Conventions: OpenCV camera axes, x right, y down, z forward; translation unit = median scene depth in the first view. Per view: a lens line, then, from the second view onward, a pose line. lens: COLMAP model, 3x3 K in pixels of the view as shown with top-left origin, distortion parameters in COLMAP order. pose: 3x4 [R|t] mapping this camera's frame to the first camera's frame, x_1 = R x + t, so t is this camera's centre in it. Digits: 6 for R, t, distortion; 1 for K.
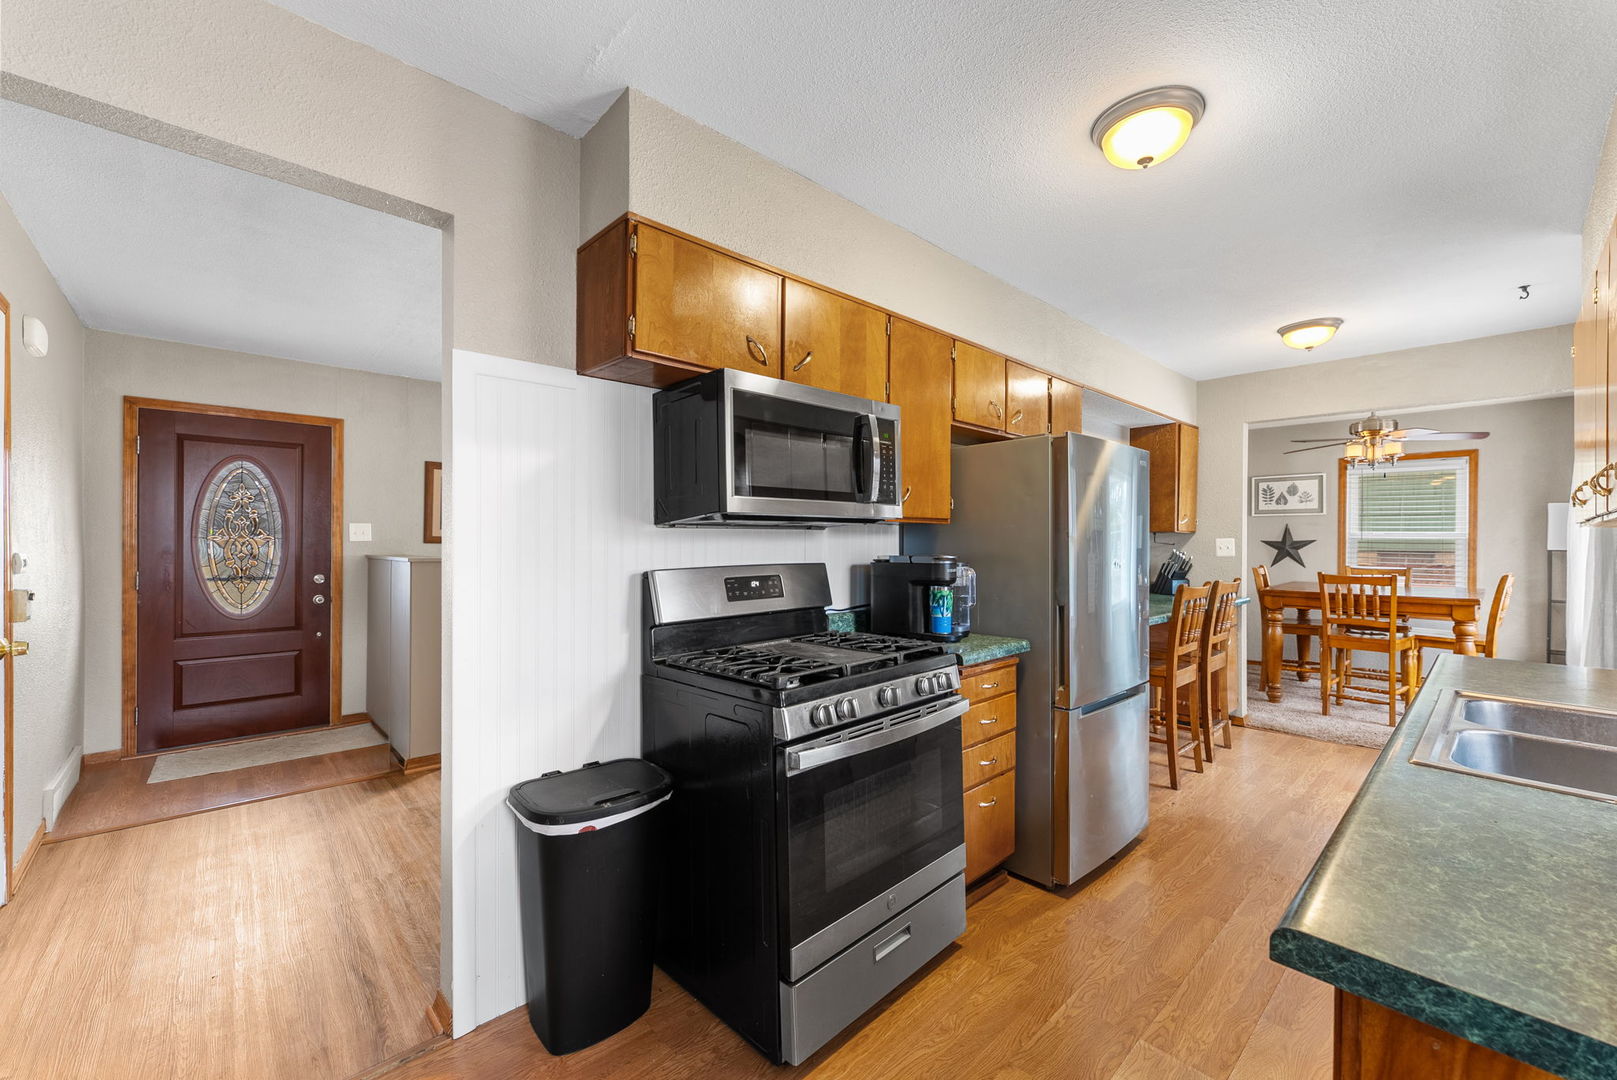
lens RADIAL K [[652.5, 0, 813.7], [0, 652.5, 539.8], [0, 0, 1]] dist [-0.003321, 0.000191]
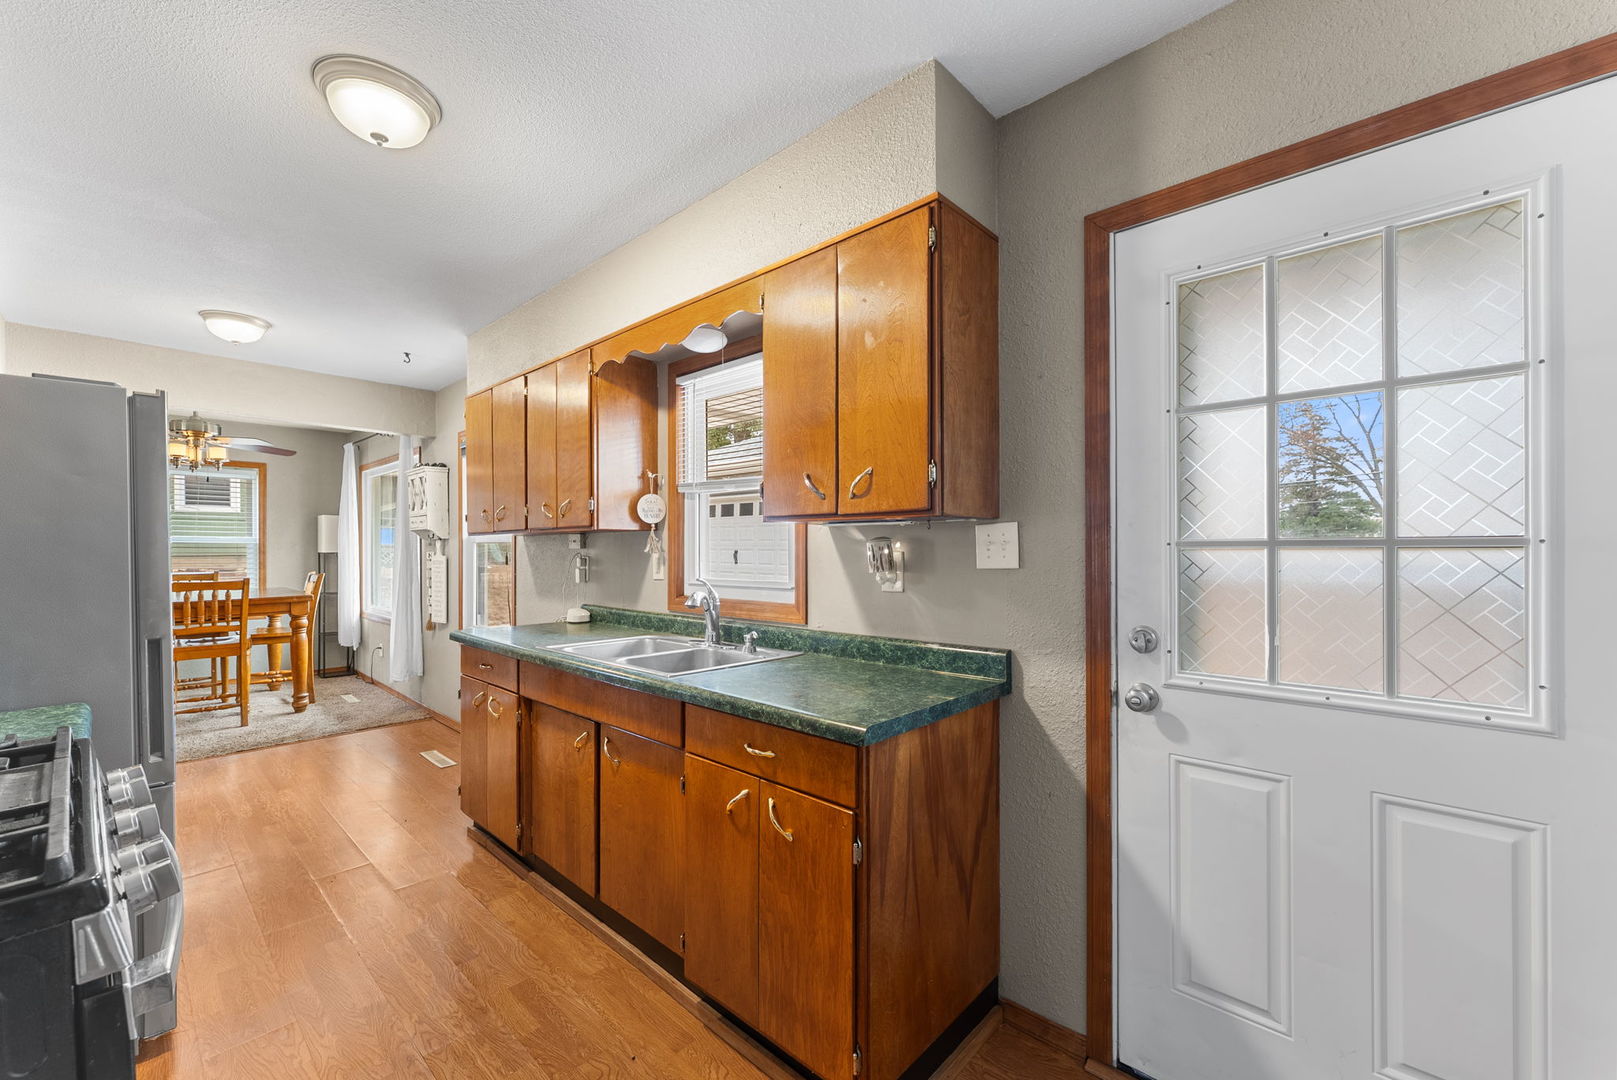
lens RADIAL K [[652.5, 0, 803.5], [0, 652.5, 546.0], [0, 0, 1]] dist [-0.003321, 0.000191]
pose [[-0.082780, -0.001236, 0.996567, -0.191594], [-0.000023, 0.999999, 0.001238, 0.001274], [-0.996568, 0.000080, -0.082780, 0.192514]]
